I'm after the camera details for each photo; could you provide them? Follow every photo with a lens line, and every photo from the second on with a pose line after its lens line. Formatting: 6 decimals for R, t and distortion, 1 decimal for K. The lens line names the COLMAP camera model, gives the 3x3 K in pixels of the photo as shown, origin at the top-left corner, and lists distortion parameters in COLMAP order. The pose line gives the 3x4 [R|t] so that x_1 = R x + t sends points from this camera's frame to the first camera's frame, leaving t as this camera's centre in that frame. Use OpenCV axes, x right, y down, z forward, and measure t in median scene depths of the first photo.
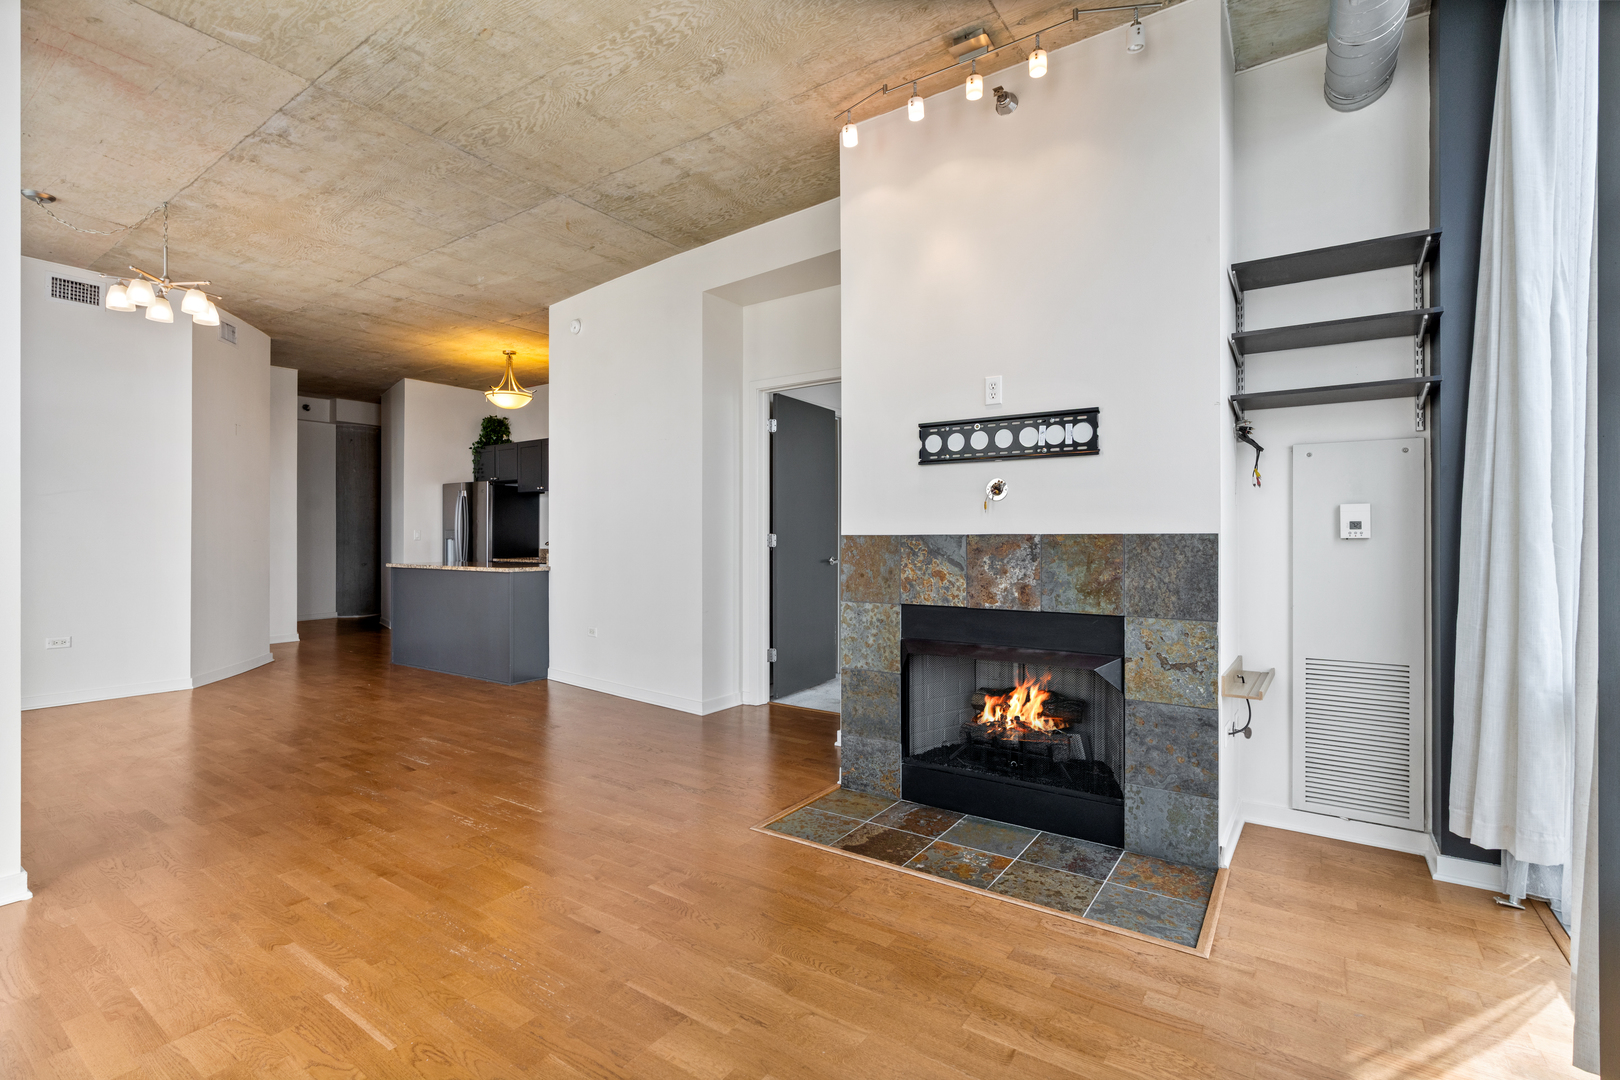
lens RADIAL K [[736.2, 0, 802.9], [0, 736.2, 536.2], [0, 0, 1]] dist [-0.006001, 0.000656]
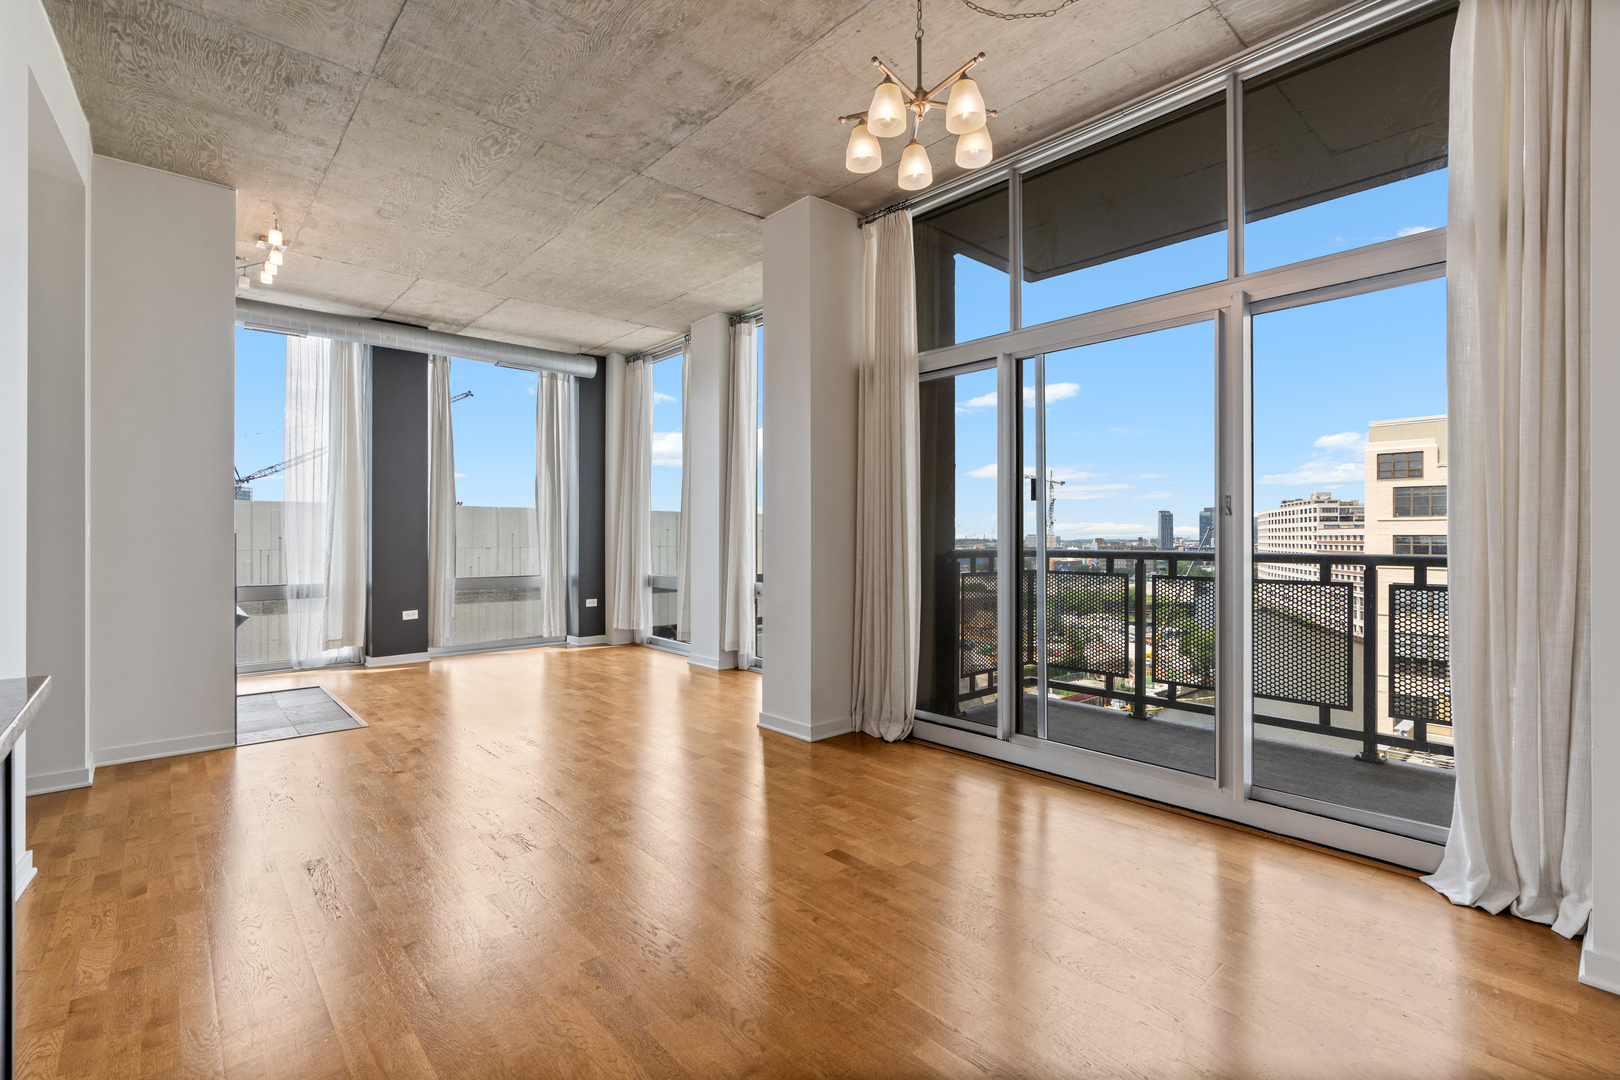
lens RADIAL K [[736.2, 0, 797.3], [0, 736.2, 534.4], [0, 0, 1]] dist [-0.006001, 0.000656]
pose [[-0.968357, 0.000929, 0.249566, -1.090243], [0.000180, 0.999995, -0.003025, 0.002172], [-0.249568, -0.002884, -0.968353, 1.882552]]
